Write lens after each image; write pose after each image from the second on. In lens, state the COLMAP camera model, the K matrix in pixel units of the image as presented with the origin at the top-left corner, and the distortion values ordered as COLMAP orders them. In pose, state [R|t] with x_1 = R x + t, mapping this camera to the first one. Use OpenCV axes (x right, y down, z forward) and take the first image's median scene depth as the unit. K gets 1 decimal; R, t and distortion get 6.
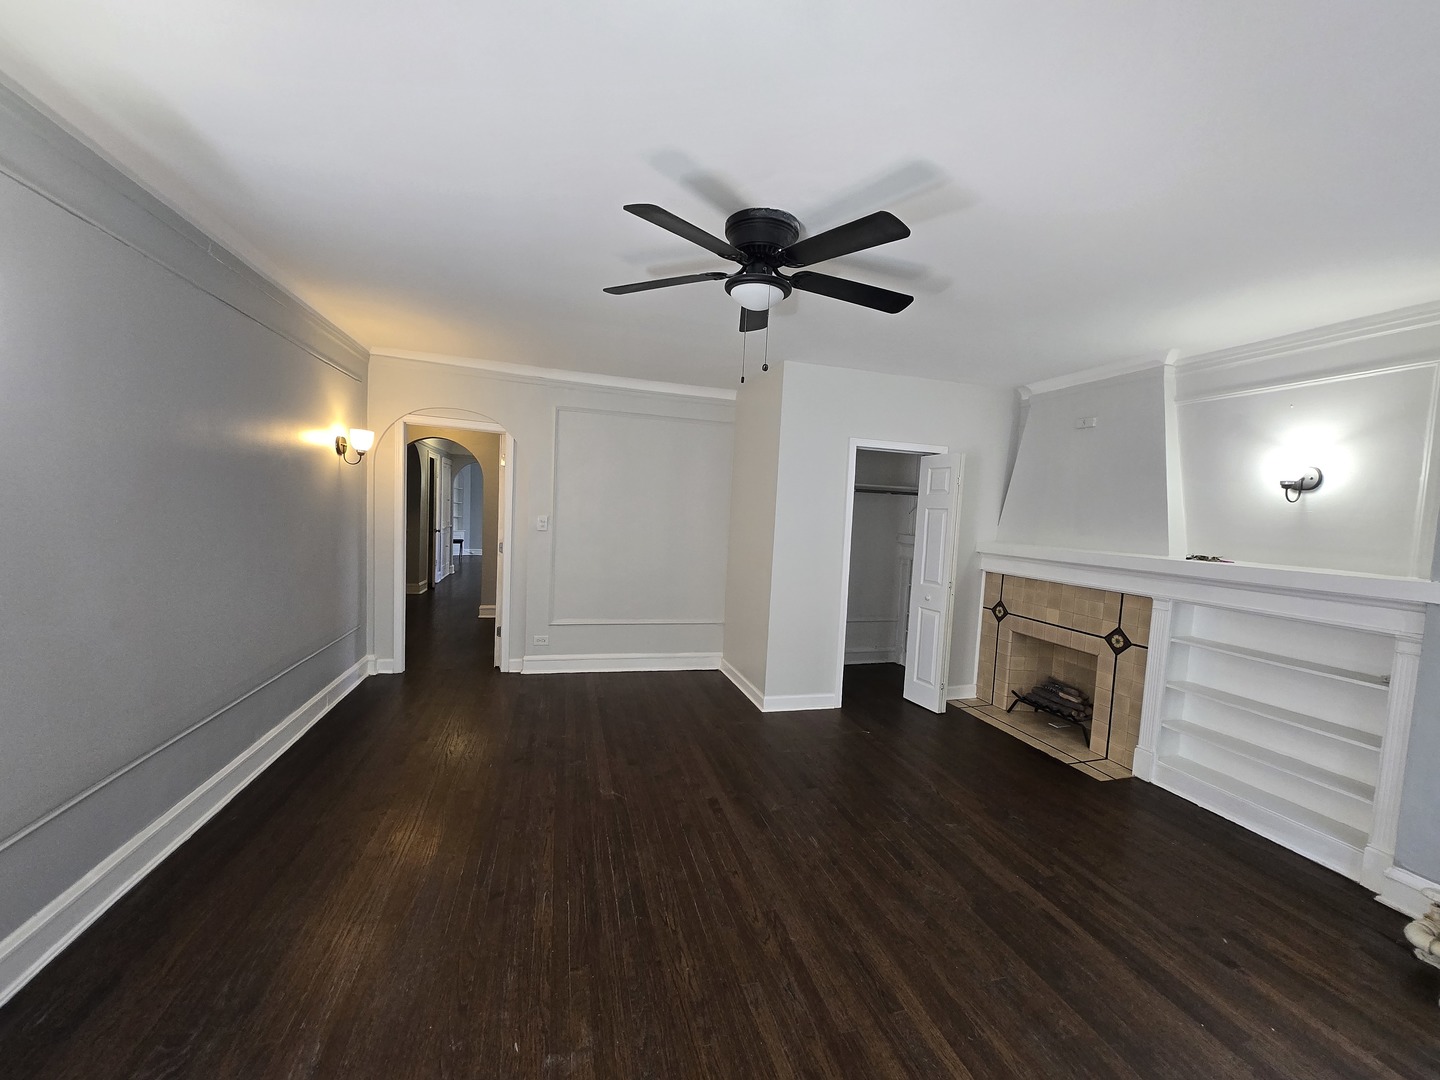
lens RADIAL K [[560.0, 0, 721.3], [0, 560.0, 546.5], [0, 0, 1]] dist [0.002302, -0.000236]
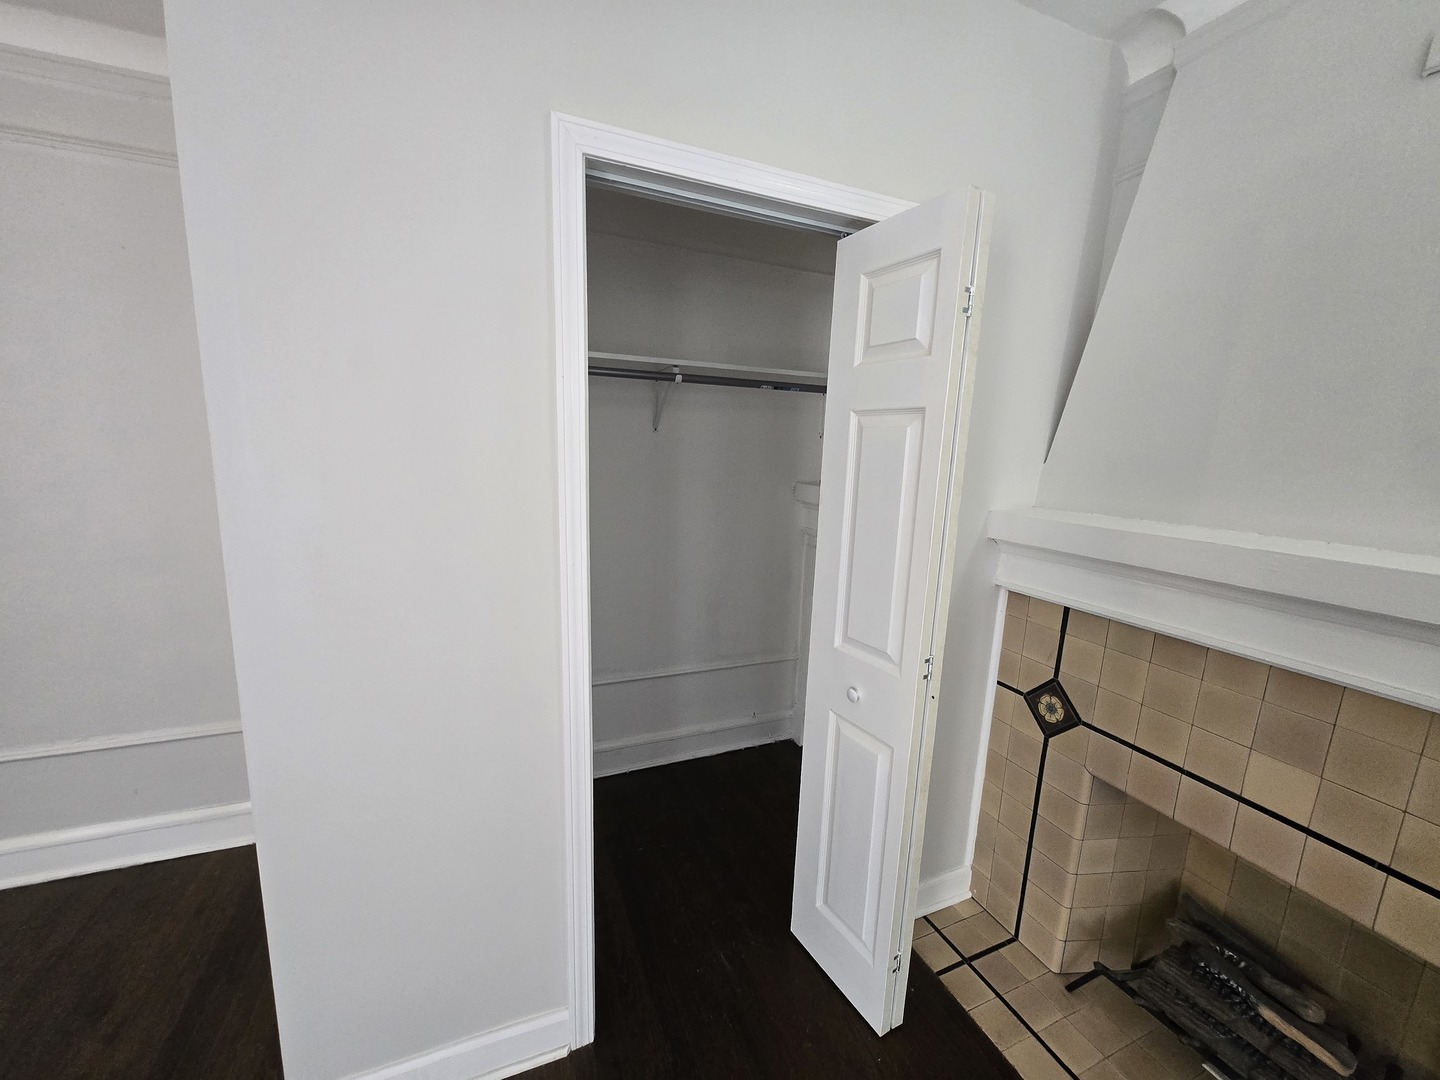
lens RADIAL K [[560.0, 0, 723.5], [0, 560.0, 539.8], [0, 0, 1]] dist [0.002302, -0.000236]
pose [[0.992842, -0.029135, 0.115826, 0.256453], [0.017287, 0.994633, 0.102010, -0.030506], [-0.118177, -0.099277, 0.988017, 0.693262]]
